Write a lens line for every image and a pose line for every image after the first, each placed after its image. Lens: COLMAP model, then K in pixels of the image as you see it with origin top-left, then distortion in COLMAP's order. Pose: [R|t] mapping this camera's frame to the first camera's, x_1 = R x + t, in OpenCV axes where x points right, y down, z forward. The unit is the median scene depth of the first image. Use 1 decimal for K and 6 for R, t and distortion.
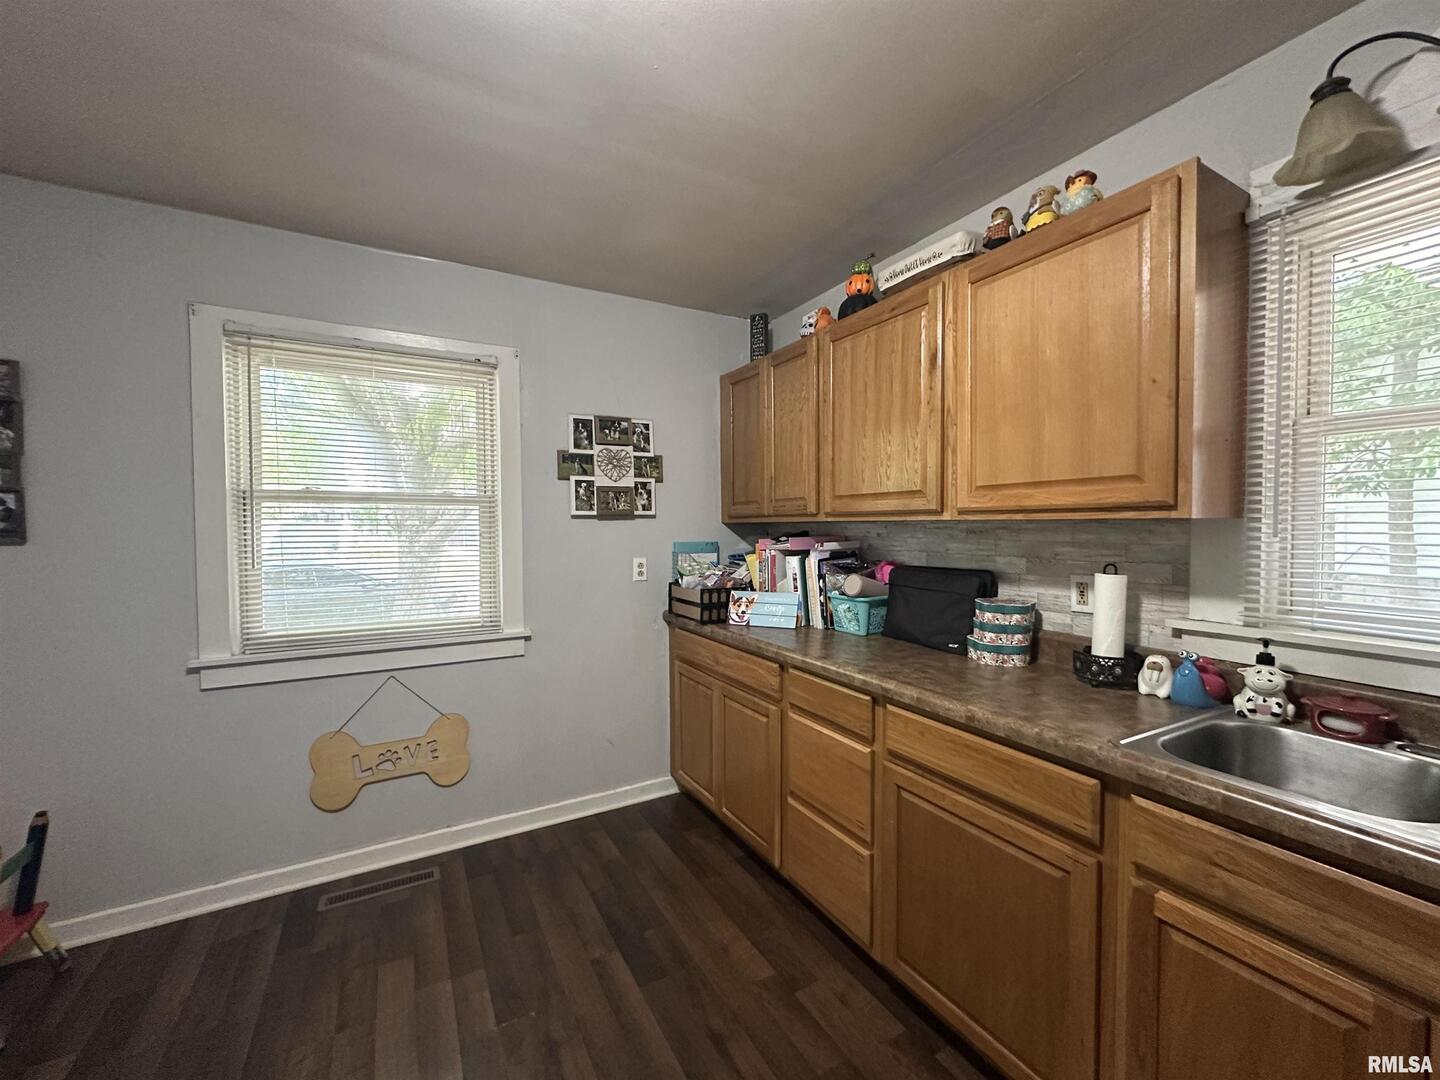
lens RADIAL K [[577.6, 0, 719.3], [0, 577.6, 538.6], [0, 0, 1]] dist [-0.001549, 0.000124]
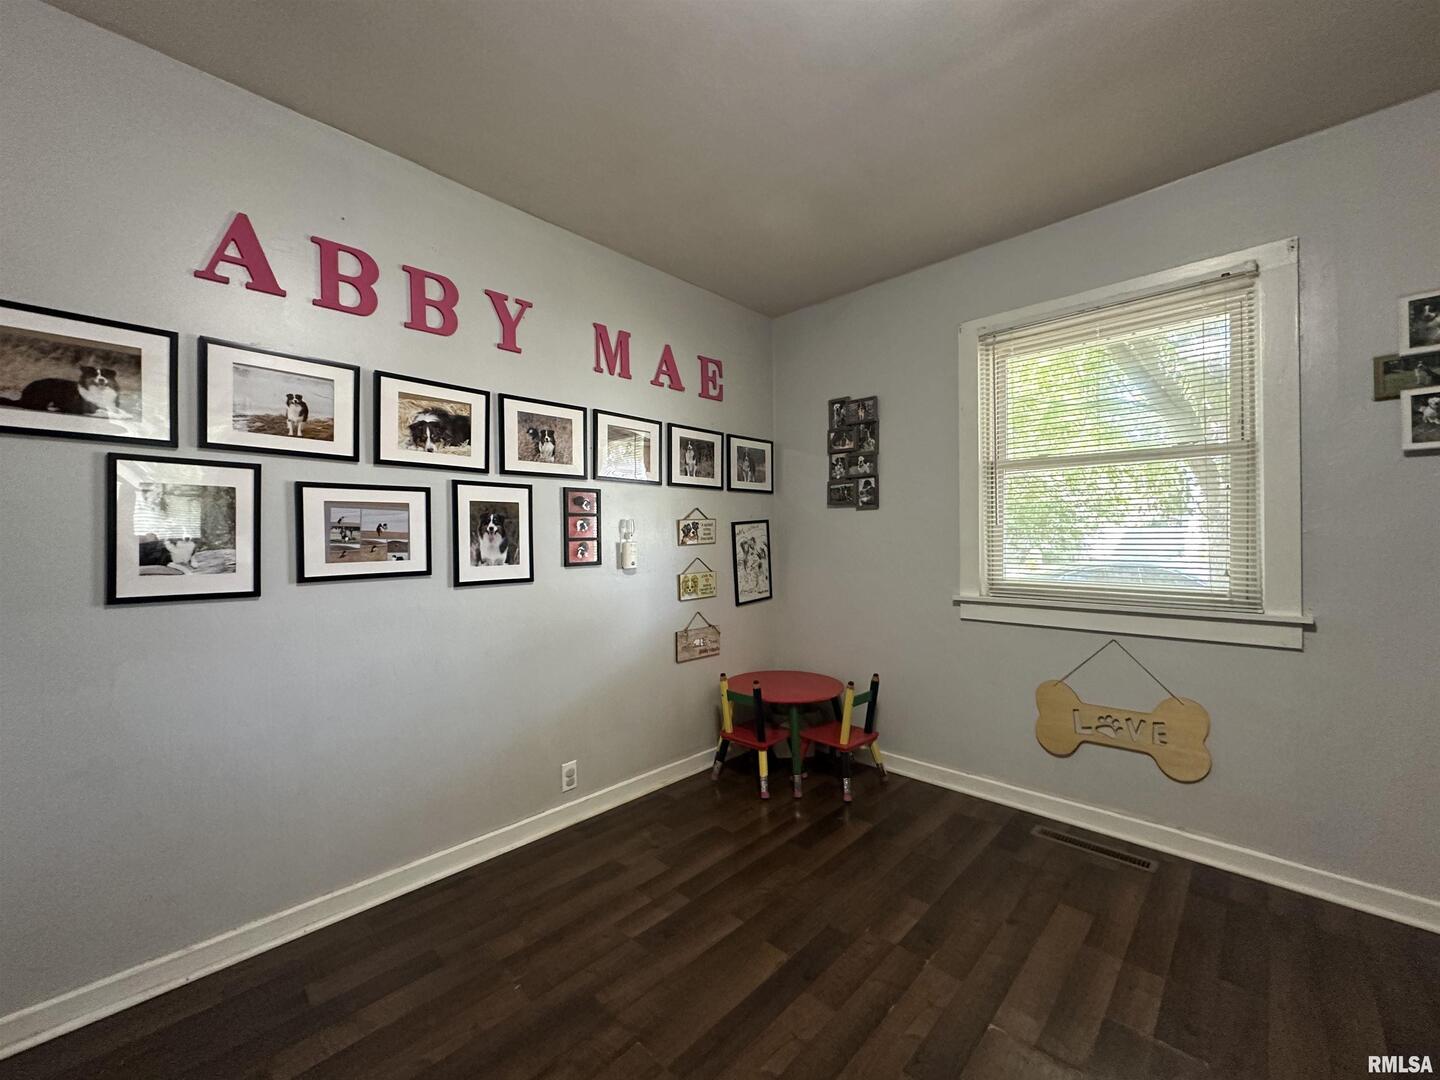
lens RADIAL K [[577.6, 0, 714.9], [0, 577.6, 537.9], [0, 0, 1]] dist [-0.001549, 0.000124]
pose [[0.281835, -0.001884, -0.959461, 0.190440], [-0.021033, 0.999746, -0.008141, 0.101357], [0.959232, 0.022475, 0.281723, 0.096274]]
